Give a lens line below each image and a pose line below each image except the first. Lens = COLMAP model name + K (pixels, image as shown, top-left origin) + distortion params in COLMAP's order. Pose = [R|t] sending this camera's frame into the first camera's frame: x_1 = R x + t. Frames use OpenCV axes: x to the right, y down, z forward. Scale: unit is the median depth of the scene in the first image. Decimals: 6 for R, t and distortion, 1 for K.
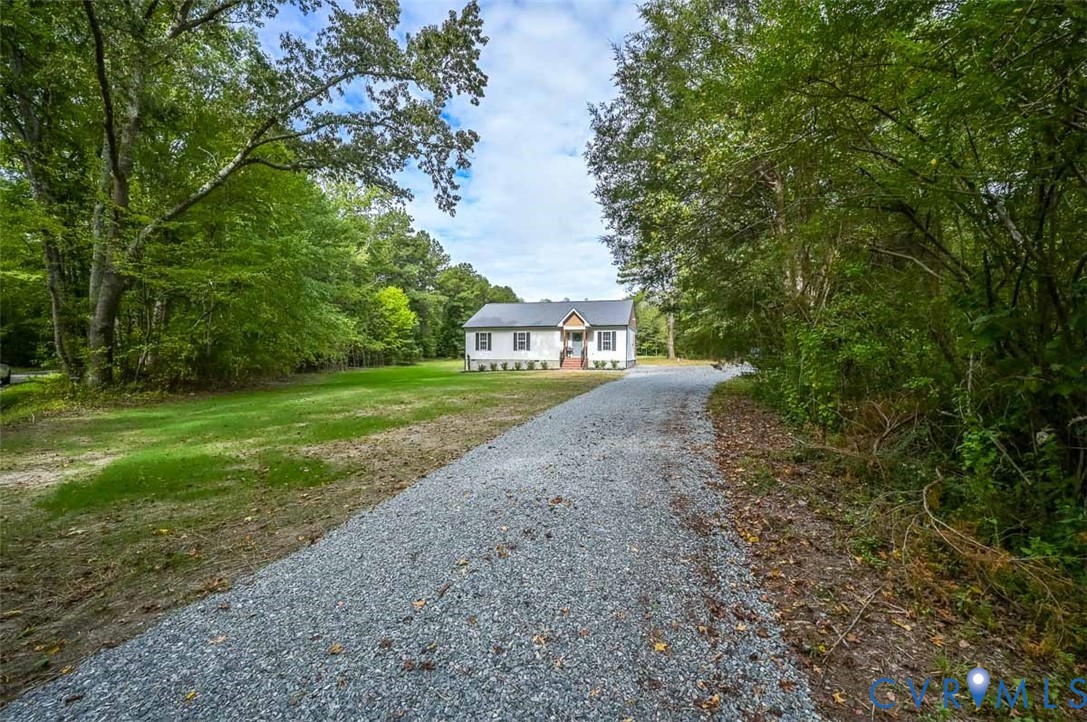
lens RADIAL K [[427.4, 0, 544.6], [0, 427.4, 361.0], [0, 0, 1]] dist [0.023155, 0.001239]
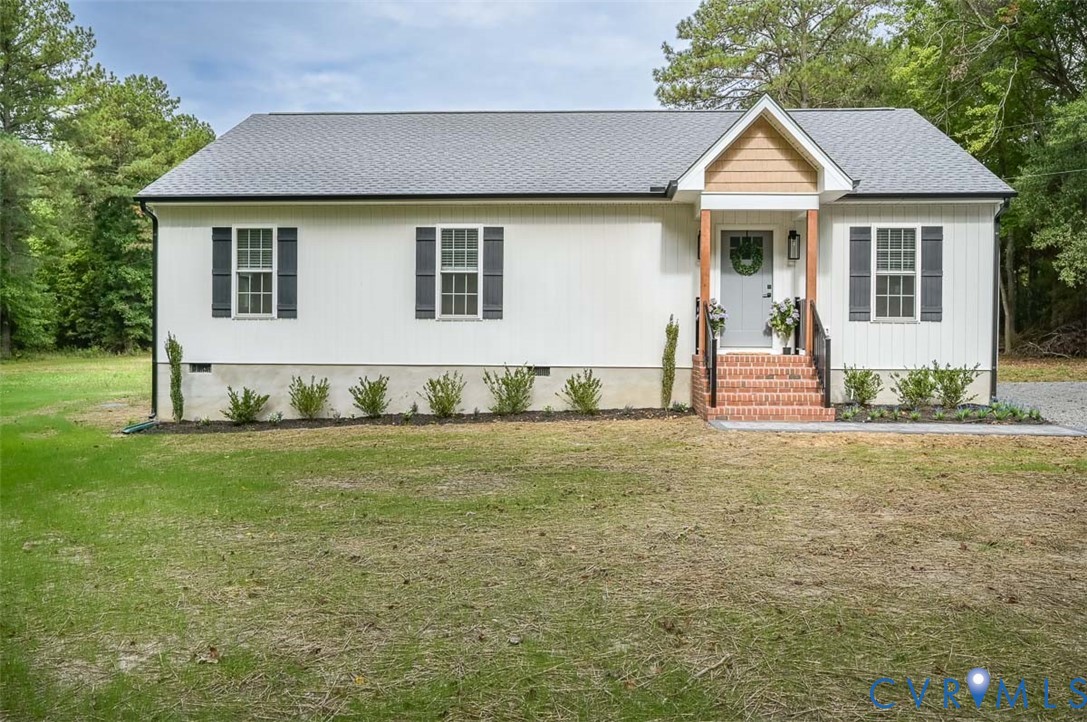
lens RADIAL K [[948.5, 0, 542.7], [0, 948.5, 359.1], [0, 0, 1]] dist [-0.011249, -0.001704]
pose [[0.977436, -0.003617, 0.211199, -0.108445], [0.002556, 0.999983, 0.005297, -0.008078], [-0.211214, -0.004638, 0.977429, 0.562250]]
